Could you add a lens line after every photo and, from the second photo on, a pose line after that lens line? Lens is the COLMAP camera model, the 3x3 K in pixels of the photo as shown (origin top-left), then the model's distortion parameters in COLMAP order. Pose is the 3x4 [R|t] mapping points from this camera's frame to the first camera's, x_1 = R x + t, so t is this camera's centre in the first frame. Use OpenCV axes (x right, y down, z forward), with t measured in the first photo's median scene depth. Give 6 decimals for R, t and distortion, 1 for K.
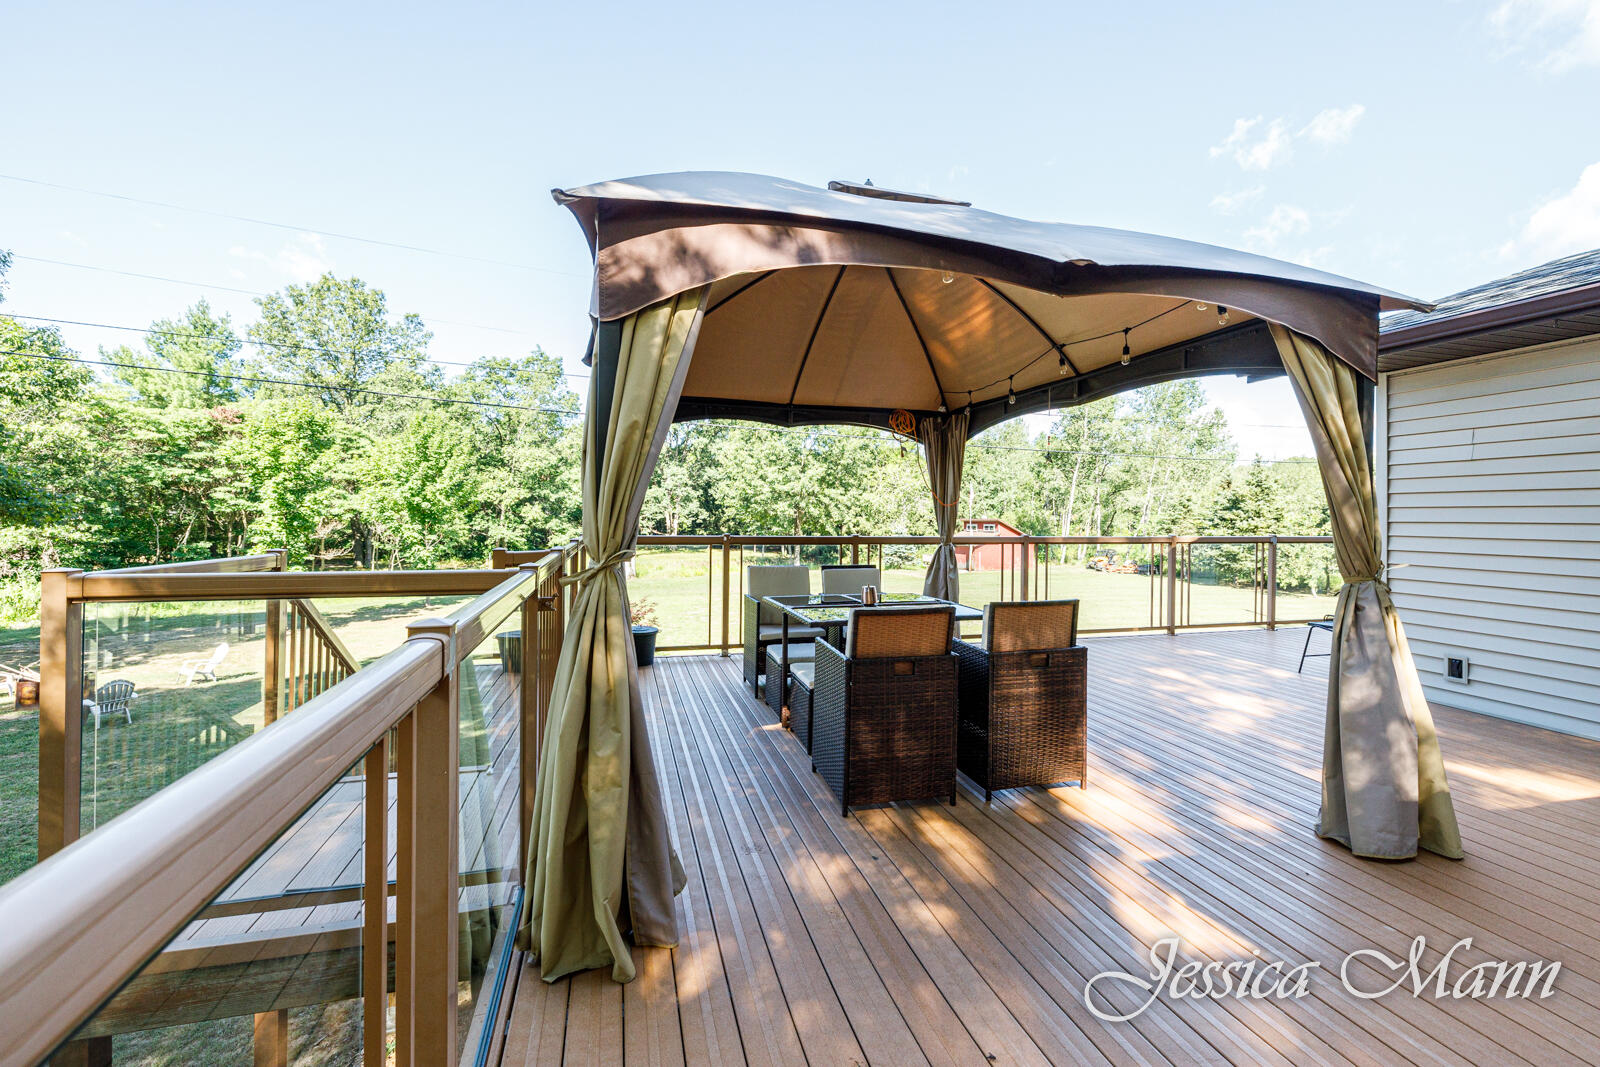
lens RADIAL K [[668.6, 0, 797.6], [0, 668.6, 524.4], [0, 0, 1]] dist [-0.011482, -0.000294]
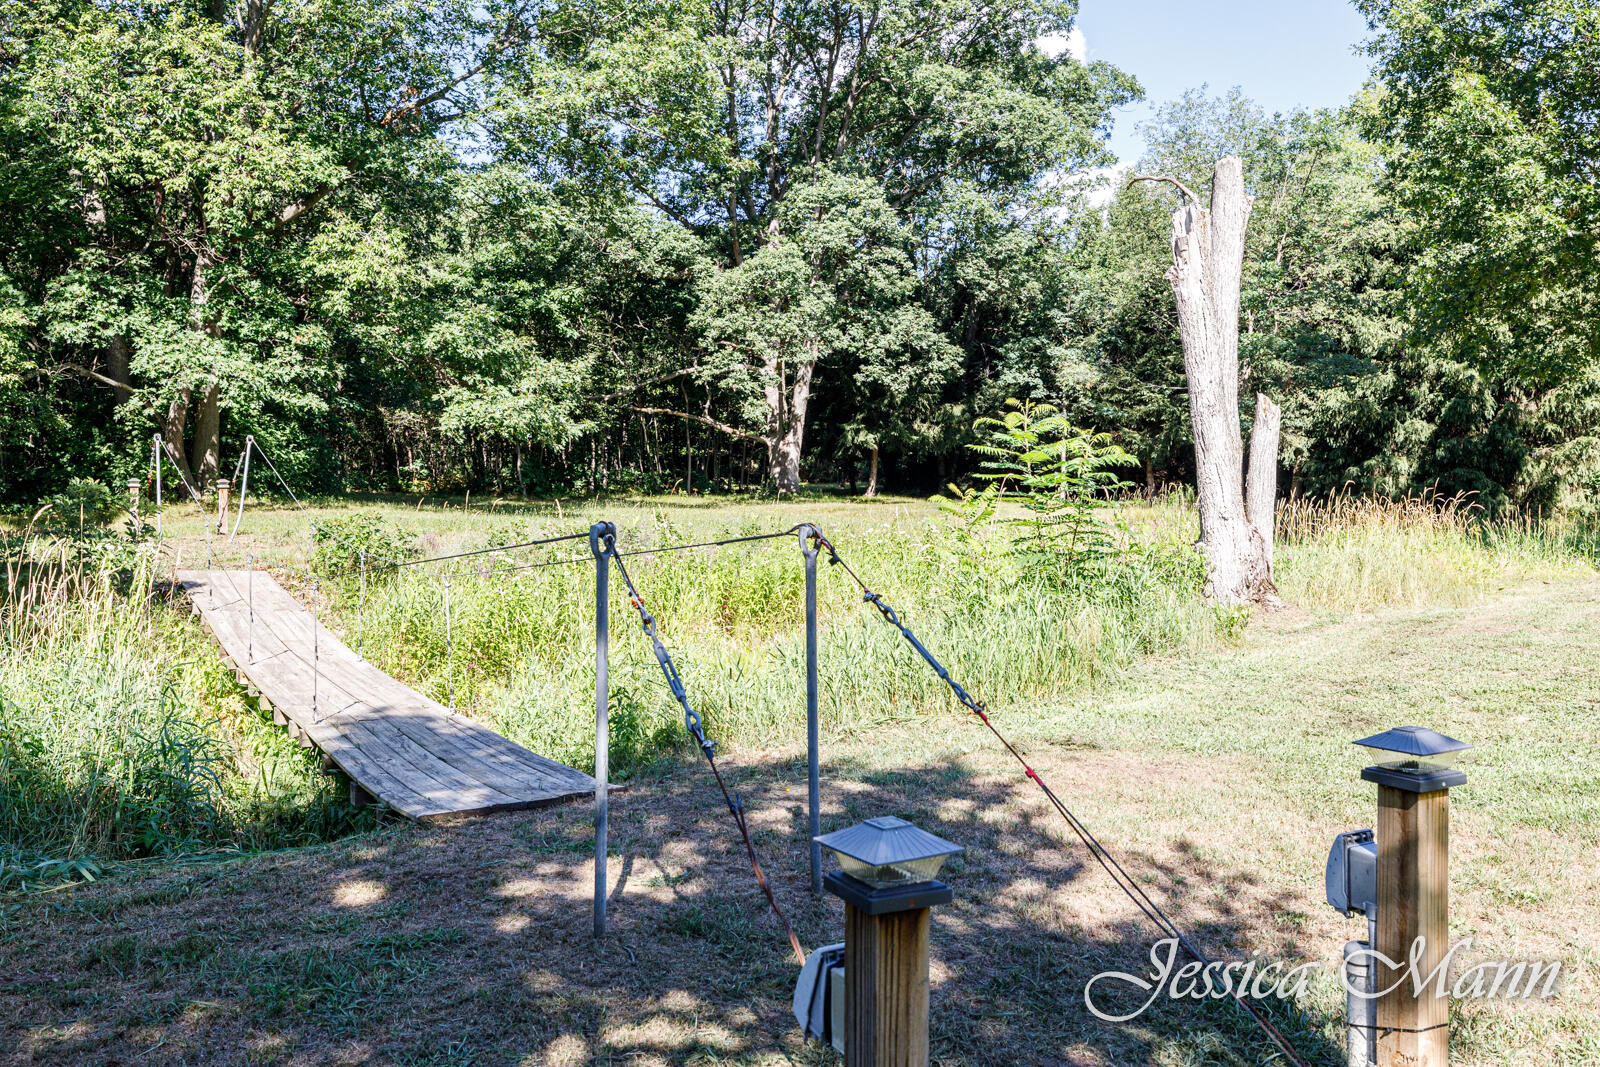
lens RADIAL K [[1383.4, 0, 798.1], [0, 1383.4, 526.9], [0, 0, 1]] dist [-0.002503, -0.001946]
pose [[0.999209, 0.003755, 0.039584, -0.281346], [-0.004997, 0.999497, 0.031306, 0.045773], [-0.039446, -0.031479, 0.998726, 0.580604]]
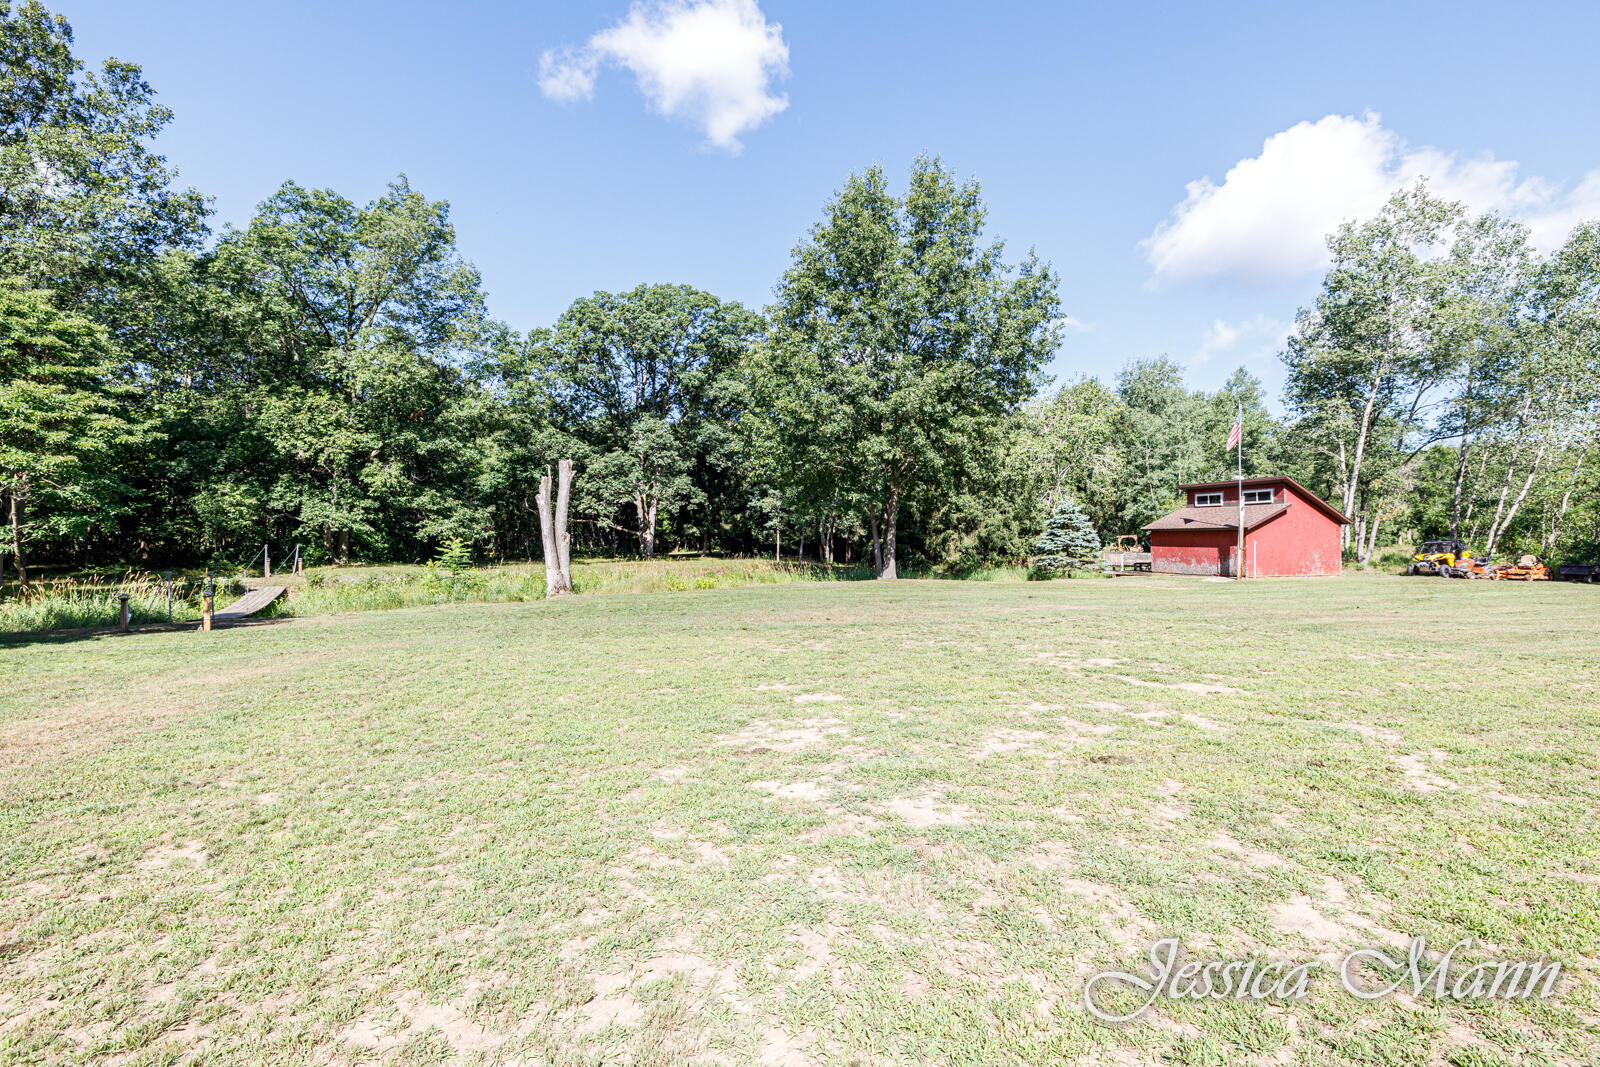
lens RADIAL K [[768.4, 0, 791.2], [0, 768.4, 537.5], [0, 0, 1]] dist [-0.018321, -0.000149]
pose [[0.999965, -0.007377, 0.004047, -0.076140], [0.007426, 0.999898, -0.012225, 0.040091], [-0.003957, 0.012255, 0.999917, 0.387393]]
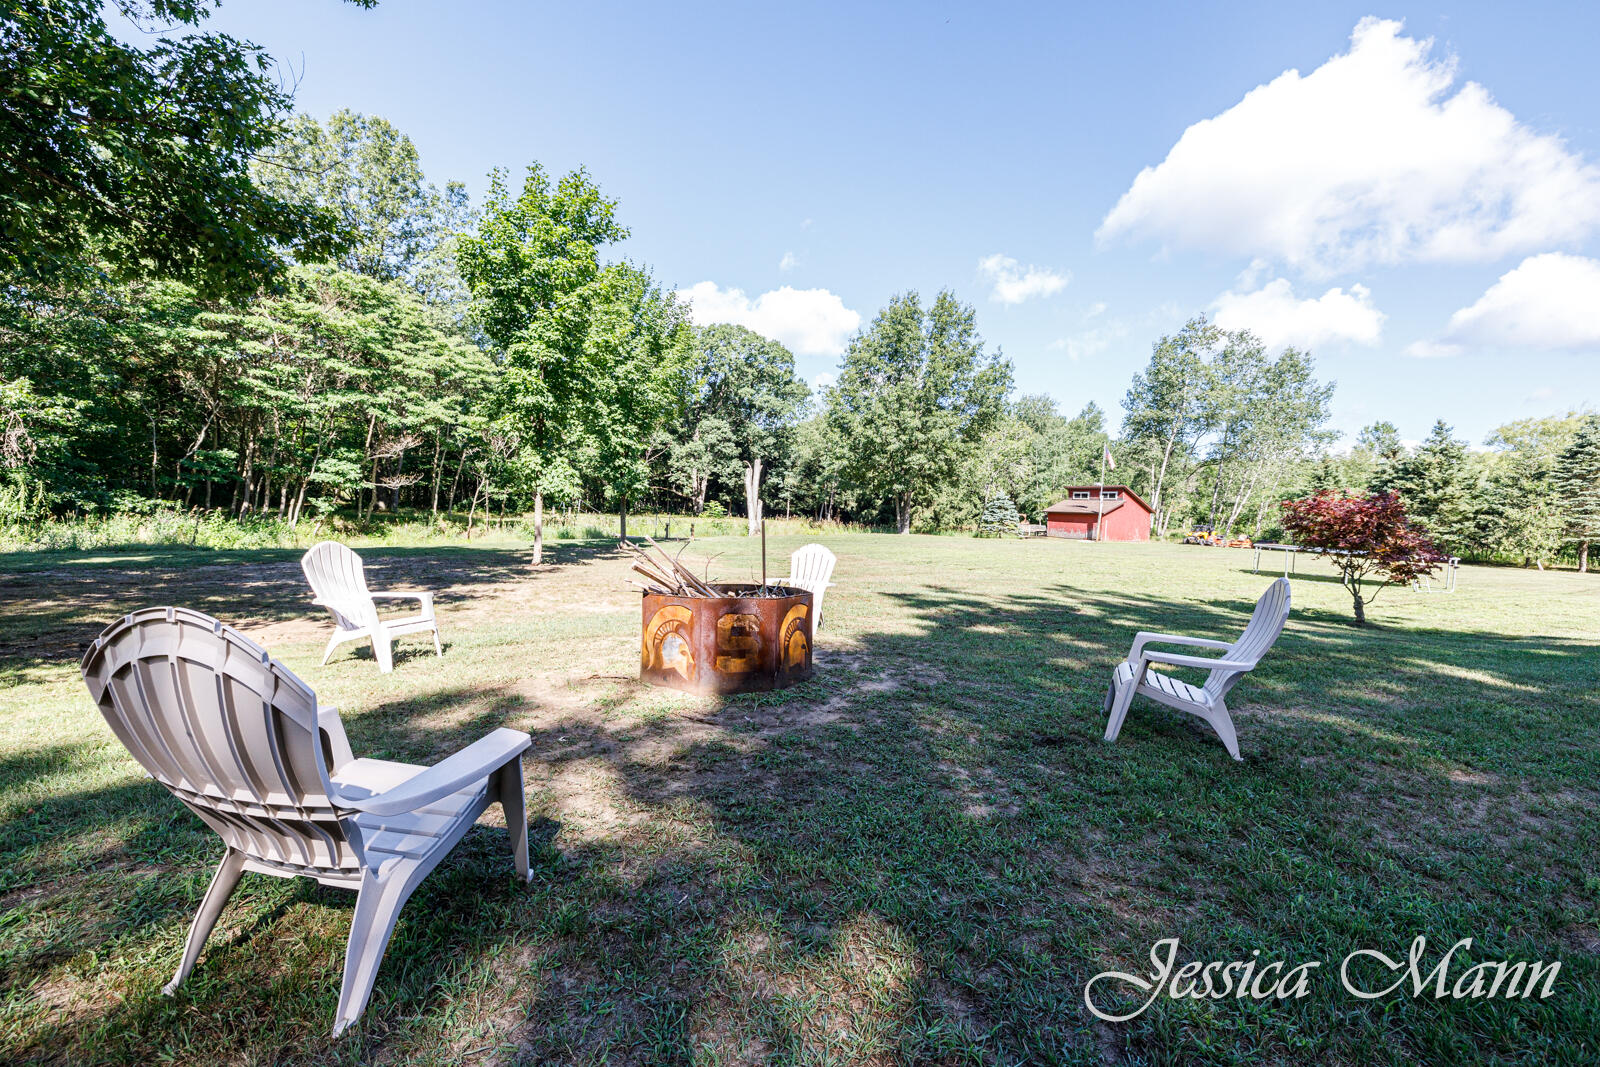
lens RADIAL K [[668.6, 0, 805.6], [0, 668.6, 536.9], [0, 0, 1]] dist [-0.011482, -0.000294]
pose [[0.986450, 0.028761, 0.161522, -0.260286], [-0.034631, 0.998834, 0.033644, 0.043764], [-0.160366, -0.038782, 0.986295, 0.149795]]
